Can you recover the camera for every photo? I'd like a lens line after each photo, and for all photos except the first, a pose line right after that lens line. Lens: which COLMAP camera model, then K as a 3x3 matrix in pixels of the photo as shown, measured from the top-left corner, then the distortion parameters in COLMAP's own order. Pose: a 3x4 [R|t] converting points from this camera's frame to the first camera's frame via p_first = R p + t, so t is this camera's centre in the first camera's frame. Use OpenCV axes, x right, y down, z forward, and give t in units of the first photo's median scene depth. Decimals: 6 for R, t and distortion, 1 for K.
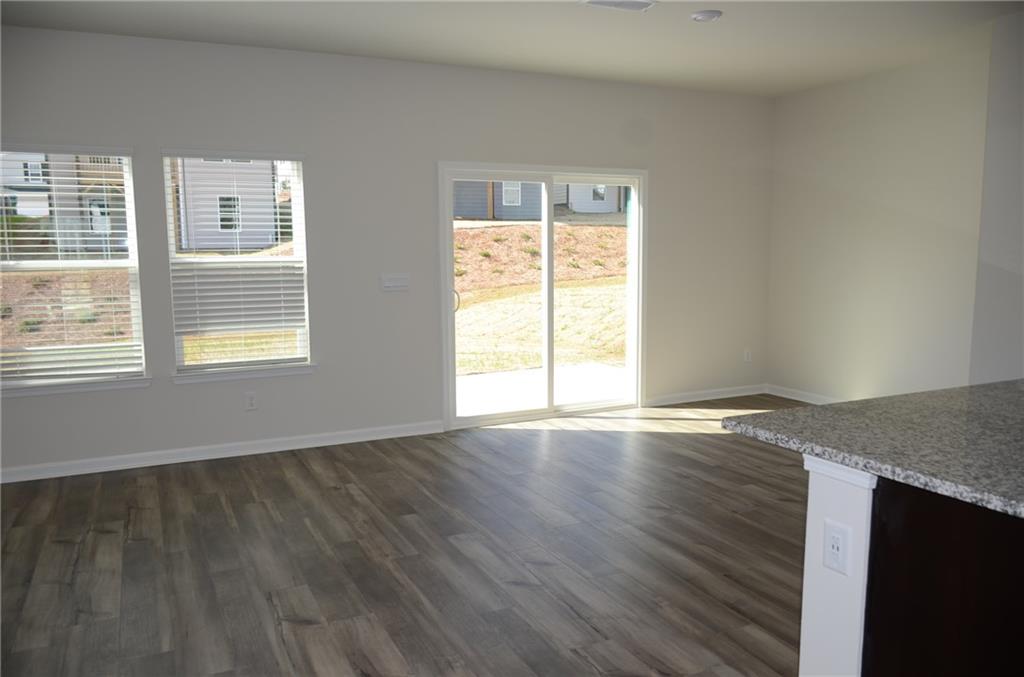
lens RADIAL K [[780.6, 0, 509.3], [0, 780.6, 346.7], [0, 0, 1]] dist [-0.026840, 0.001402]
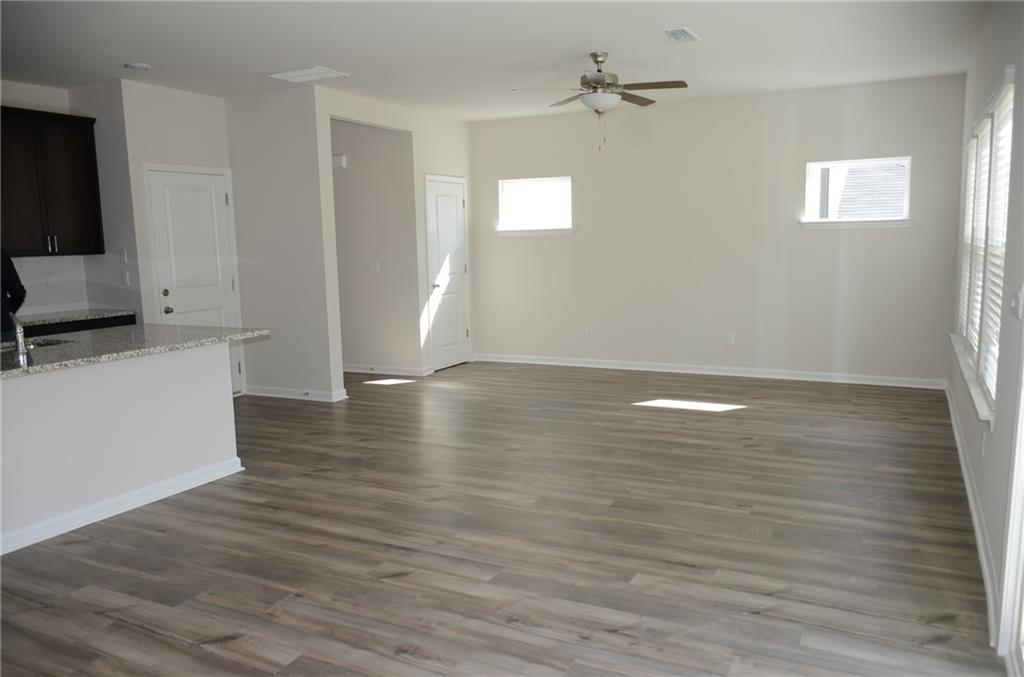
lens RADIAL K [[785.7, 0, 509.2], [0, 785.7, 345.5], [0, 0, 1]] dist [-0.023100, -0.004458]
pose [[-0.800649, 0.106842, -0.589530, 0.532327], [-0.048157, 0.969311, 0.241073, -0.211169], [0.597195, 0.221405, -0.770933, 1.606851]]
